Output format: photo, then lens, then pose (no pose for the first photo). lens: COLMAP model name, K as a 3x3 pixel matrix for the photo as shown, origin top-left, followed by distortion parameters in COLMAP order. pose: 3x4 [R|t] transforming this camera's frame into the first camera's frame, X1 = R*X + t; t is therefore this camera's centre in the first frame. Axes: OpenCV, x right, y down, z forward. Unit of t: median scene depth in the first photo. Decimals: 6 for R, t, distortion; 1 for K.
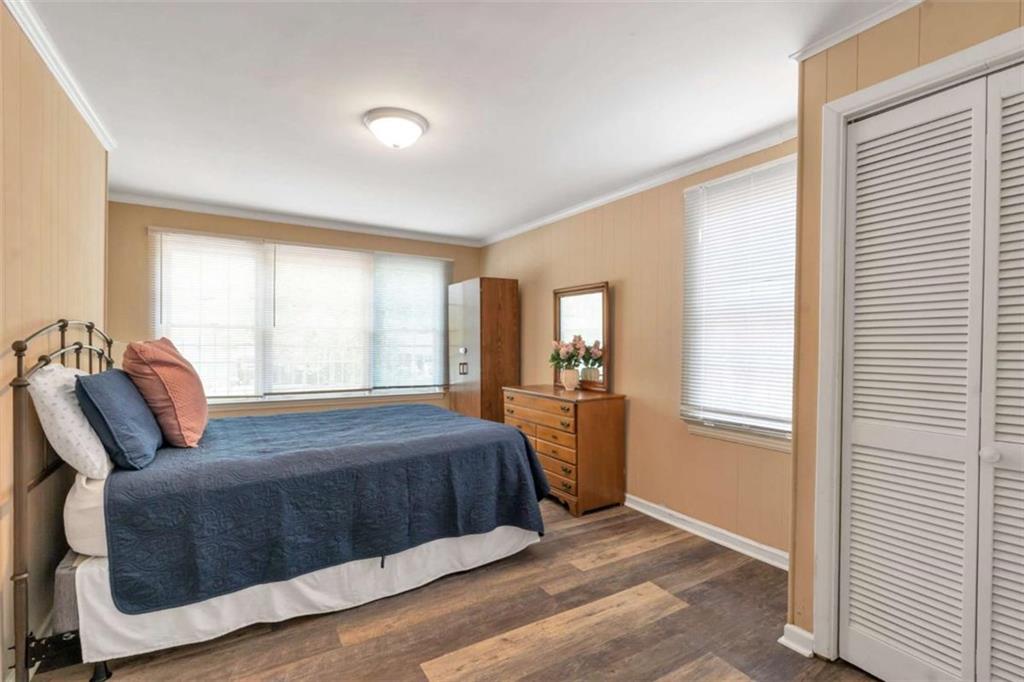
lens RADIAL K [[460.9, 0, 516.3], [0, 460.9, 343.7], [0, 0, 1]] dist [-0.012615, 0.001366]
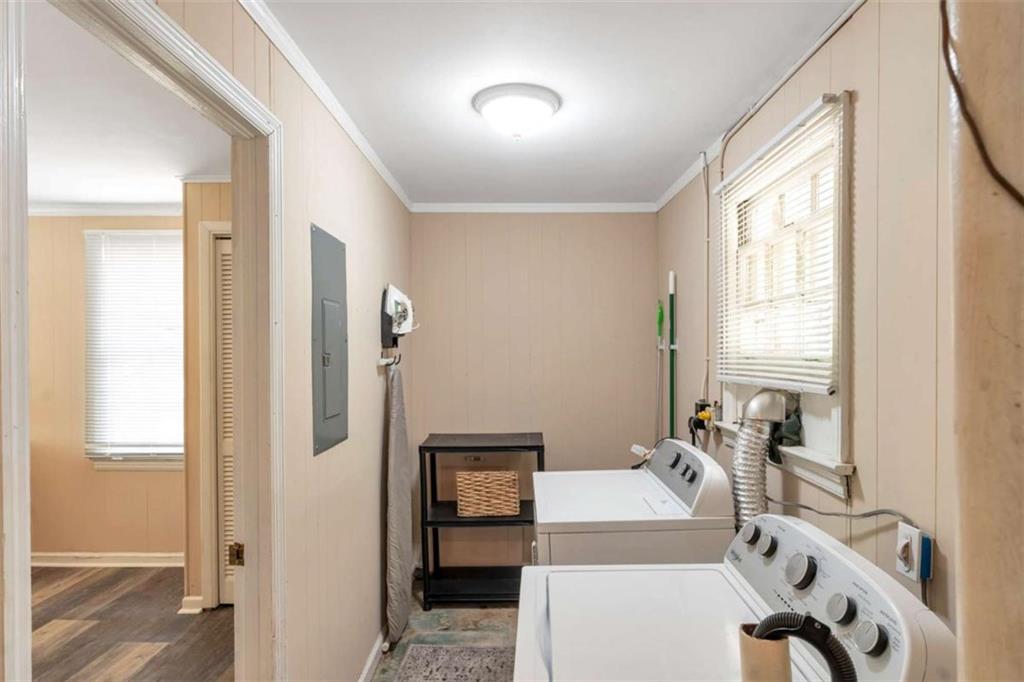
lens RADIAL K [[564.7, 0, 513.7], [0, 564.7, 348.3], [0, 0, 1]] dist [-0.001599, -0.001850]
pose [[0.542841, -0.018278, 0.839636, -0.217456], [0.011896, 0.999830, 0.014074, -0.108628], [-0.839751, 0.002349, 0.542967, -0.600898]]
